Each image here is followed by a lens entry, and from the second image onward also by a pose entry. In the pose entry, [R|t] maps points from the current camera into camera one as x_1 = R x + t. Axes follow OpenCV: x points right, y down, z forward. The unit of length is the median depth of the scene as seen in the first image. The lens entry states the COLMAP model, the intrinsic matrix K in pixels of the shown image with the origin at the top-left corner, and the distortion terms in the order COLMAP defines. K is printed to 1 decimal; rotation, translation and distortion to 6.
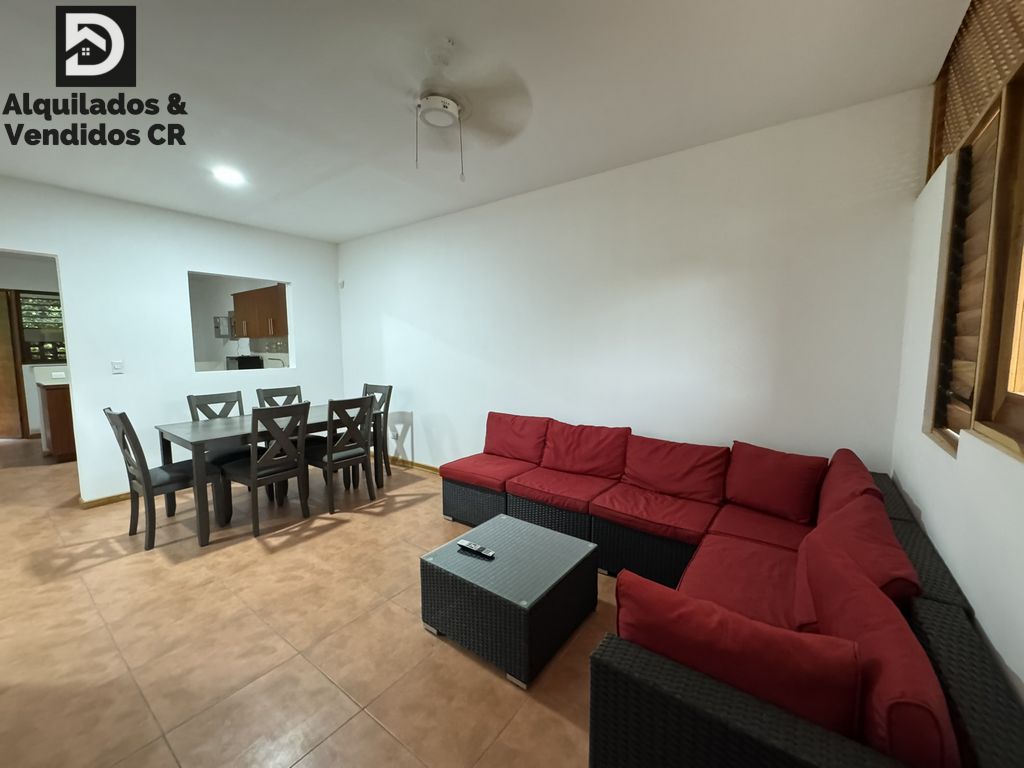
lens RADIAL K [[406.1, 0, 510.4], [0, 406.1, 382.9], [0, 0, 1]] dist [-0.001101, -0.000092]
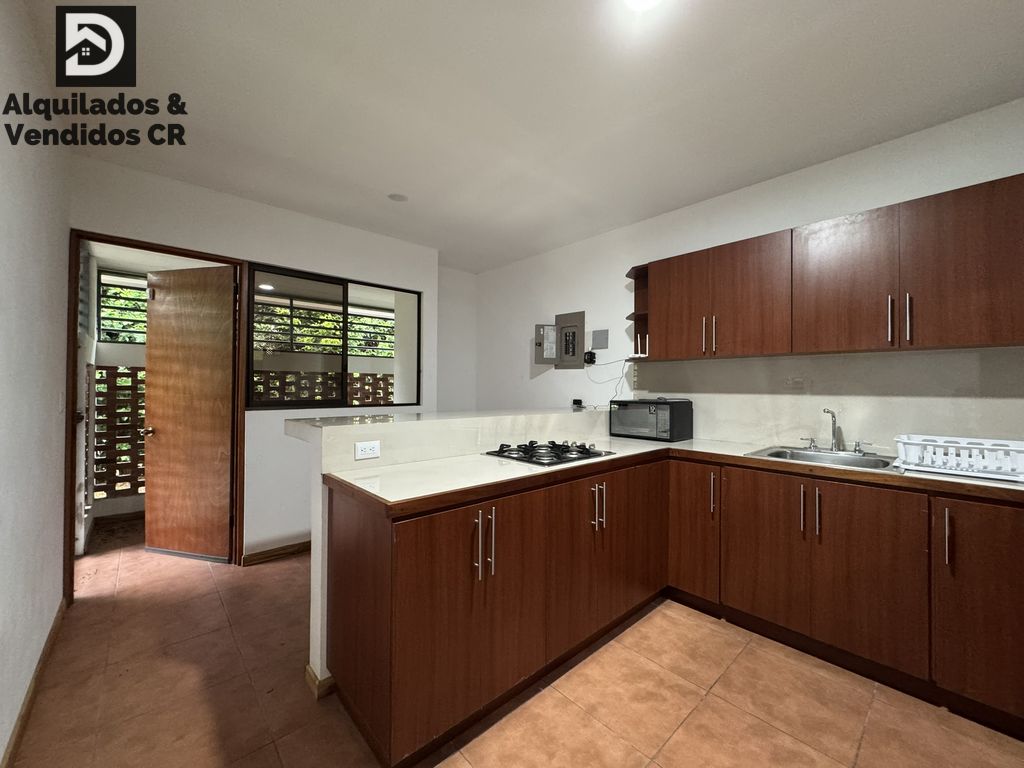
lens RADIAL K [[406.1, 0, 510.4], [0, 406.1, 382.9], [0, 0, 1]] dist [-0.001101, -0.000092]
pose [[0.980863, 0.012517, -0.194299, -0.792312], [-0.031672, 0.994897, -0.095794, -0.040887], [0.192108, 0.100114, 0.976254, 0.575250]]
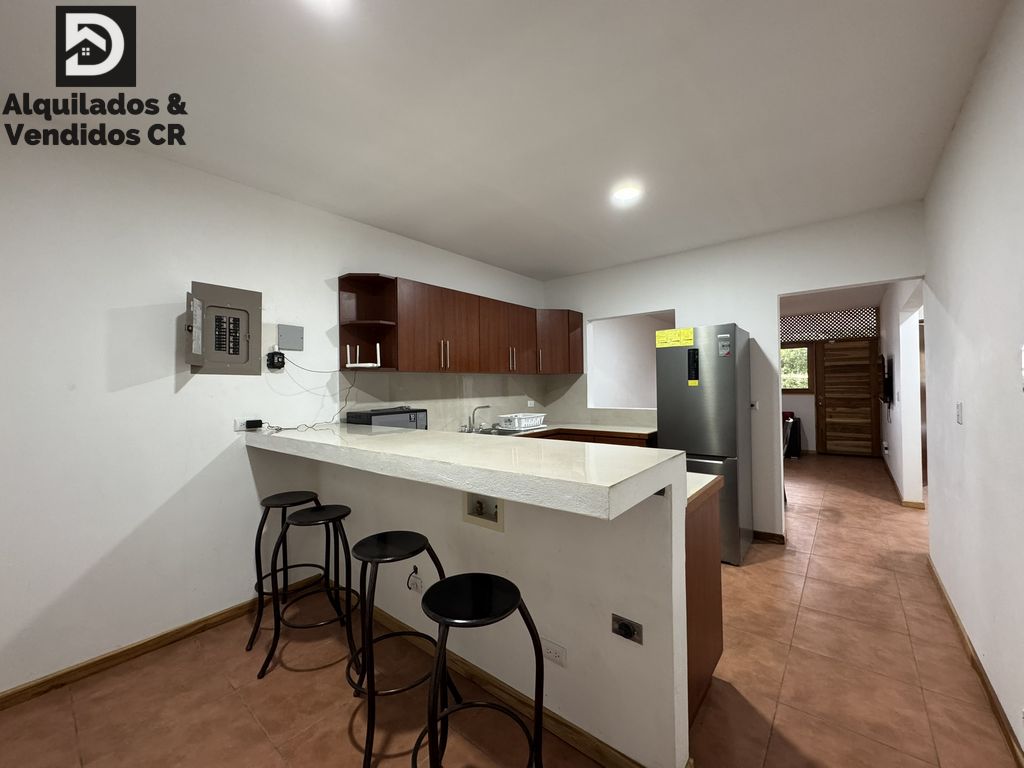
lens RADIAL K [[406.1, 0, 510.4], [0, 406.1, 382.9], [0, 0, 1]] dist [-0.001101, -0.000092]
pose [[0.056666, 0.015894, 0.998267, -1.214076], [0.107658, 0.993946, -0.021936, -0.078781], [-0.992572, 0.108715, 0.054612, 0.910800]]
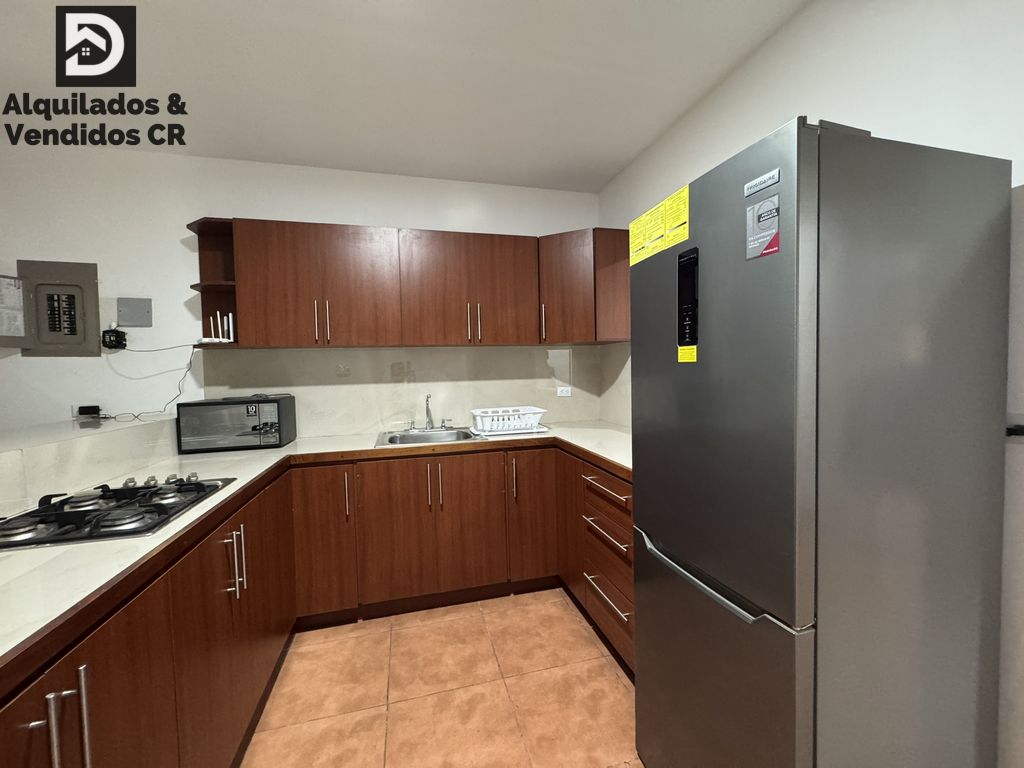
lens RADIAL K [[408.1, 0, 512.0], [0, 408.1, 384.0], [0, 0, 1]] dist [-0.001016, -0.000240]
pose [[0.628174, -0.036661, 0.777208, -0.859272], [0.089492, 0.995664, -0.025366, -0.053639], [-0.772909, 0.085488, 0.628732, 0.651052]]
